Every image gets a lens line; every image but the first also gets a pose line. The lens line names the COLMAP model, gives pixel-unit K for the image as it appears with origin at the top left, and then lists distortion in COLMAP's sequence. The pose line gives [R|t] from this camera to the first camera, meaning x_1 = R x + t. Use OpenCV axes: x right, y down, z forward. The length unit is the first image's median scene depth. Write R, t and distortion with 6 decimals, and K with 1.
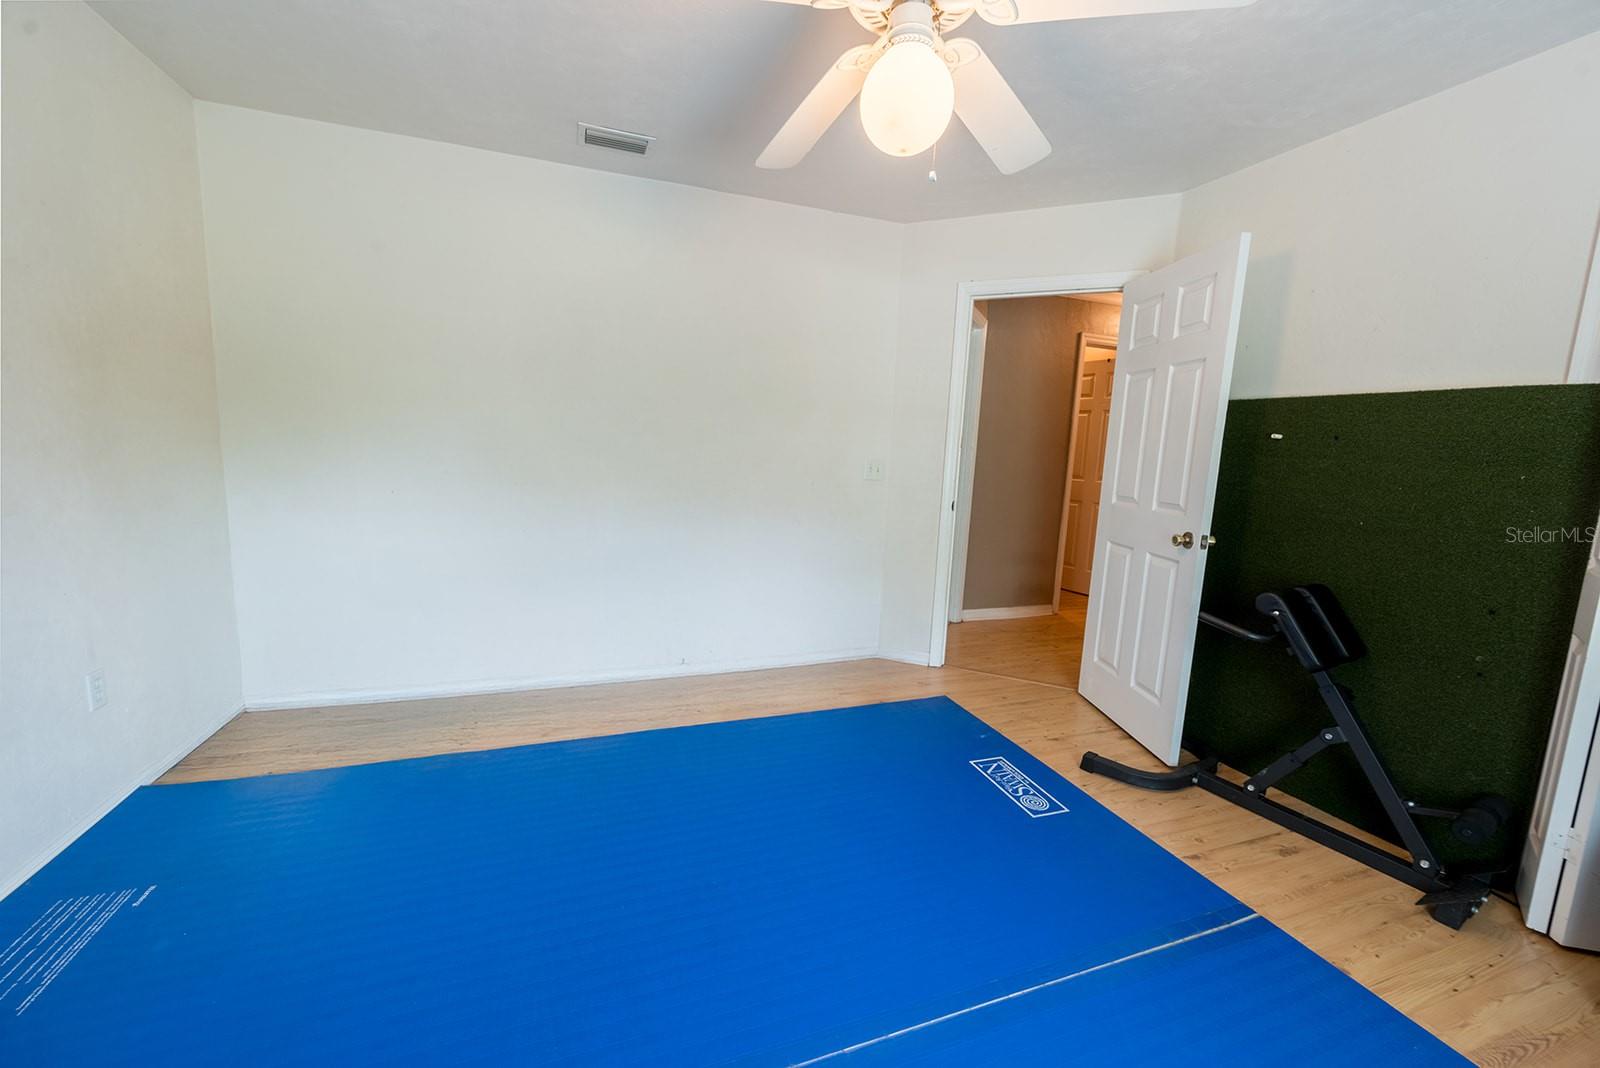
lens RADIAL K [[632.6, 0, 802.5], [0, 632.6, 533.5], [0, 0, 1]] dist [-0.000658, 0.000448]
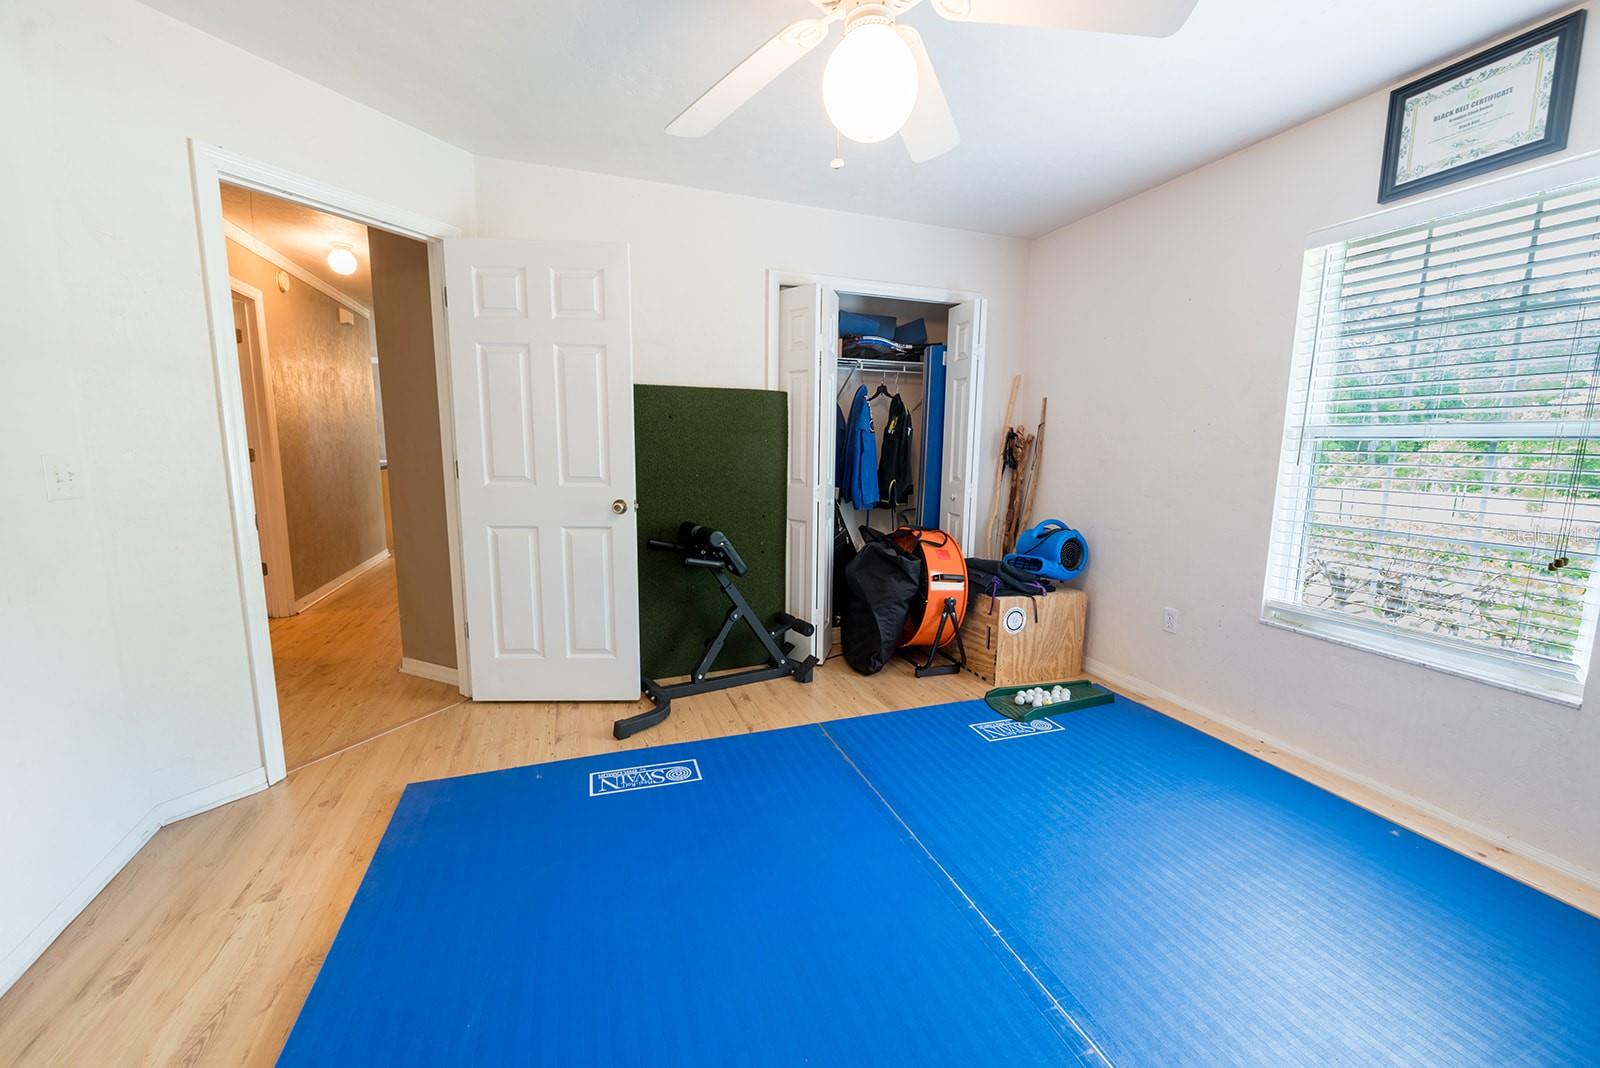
lens RADIAL K [[632.5, 0, 801.6], [0, 632.5, 533.4], [0, 0, 1]] dist [-0.001002, 0.000834]
pose [[-0.001520, -0.189776, 0.981826, -0.524568], [0.126464, 0.973908, 0.188441, -0.117122], [-0.991970, 0.124452, 0.022519, 0.659778]]
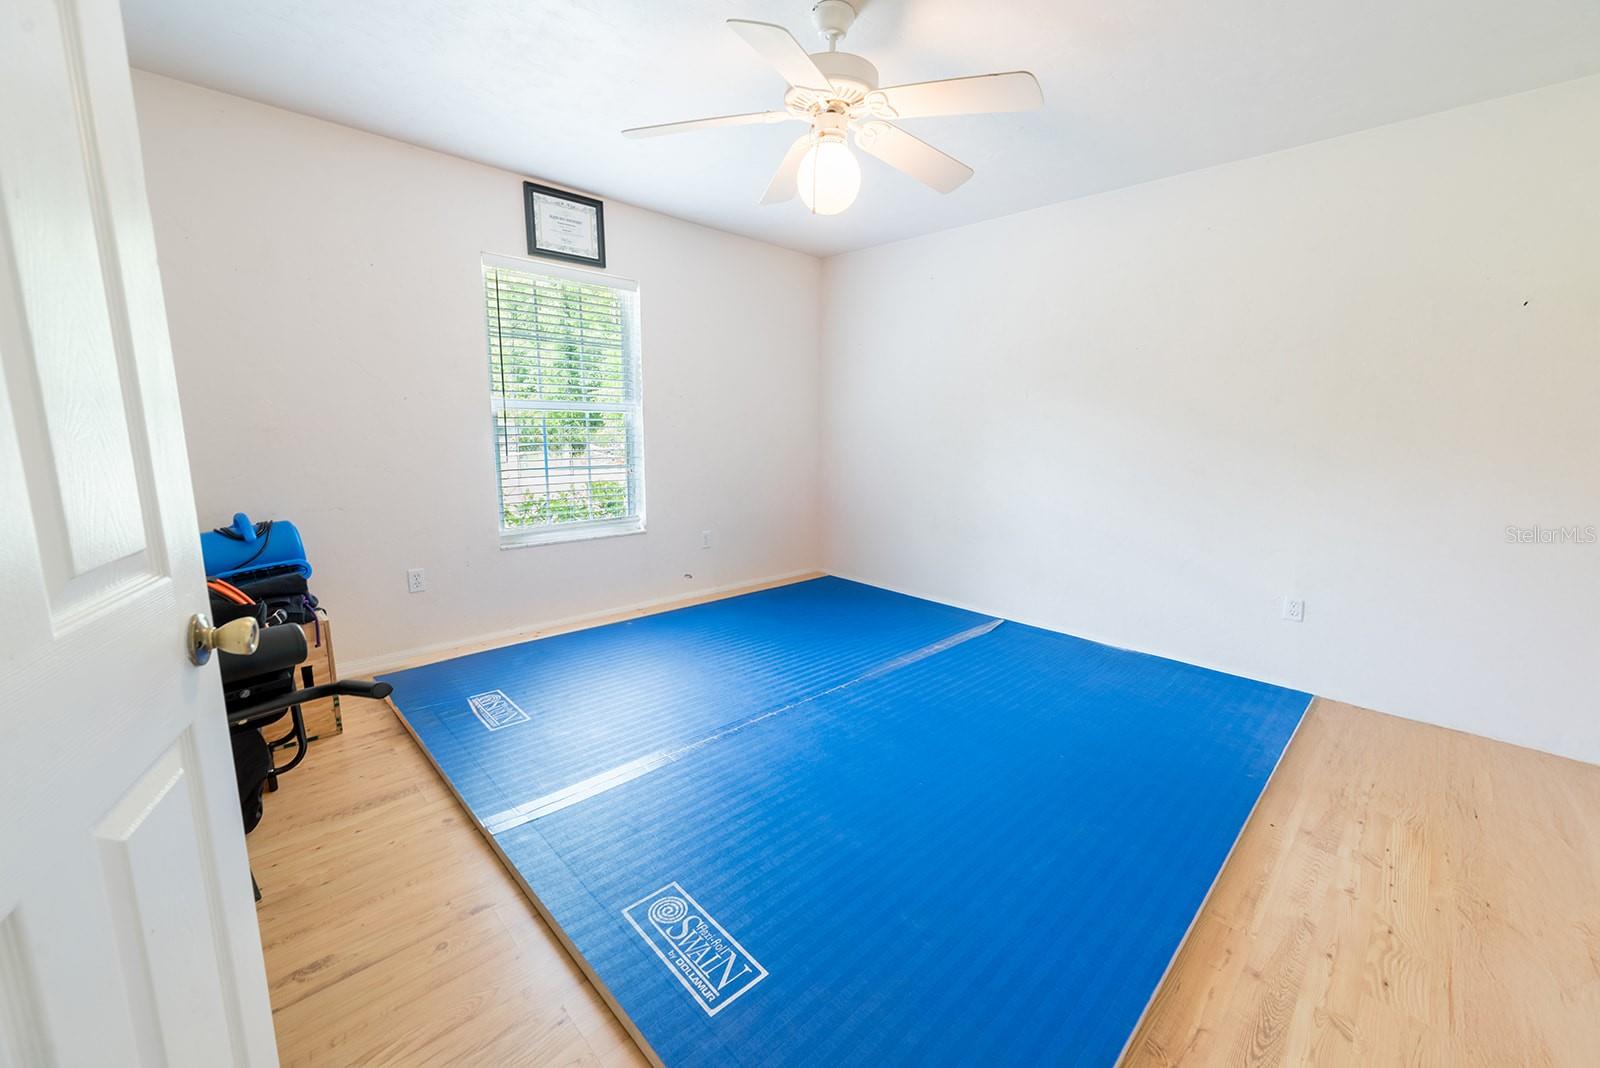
lens RADIAL K [[632.6, 0, 802.5], [0, 632.6, 533.5], [0, 0, 1]] dist [-0.000658, 0.000448]
pose [[-0.911368, 0.020936, -0.411059, 0.460943], [-0.102318, 0.955831, 0.275534, -0.159874], [0.398671, 0.293172, -0.868972, 1.396965]]
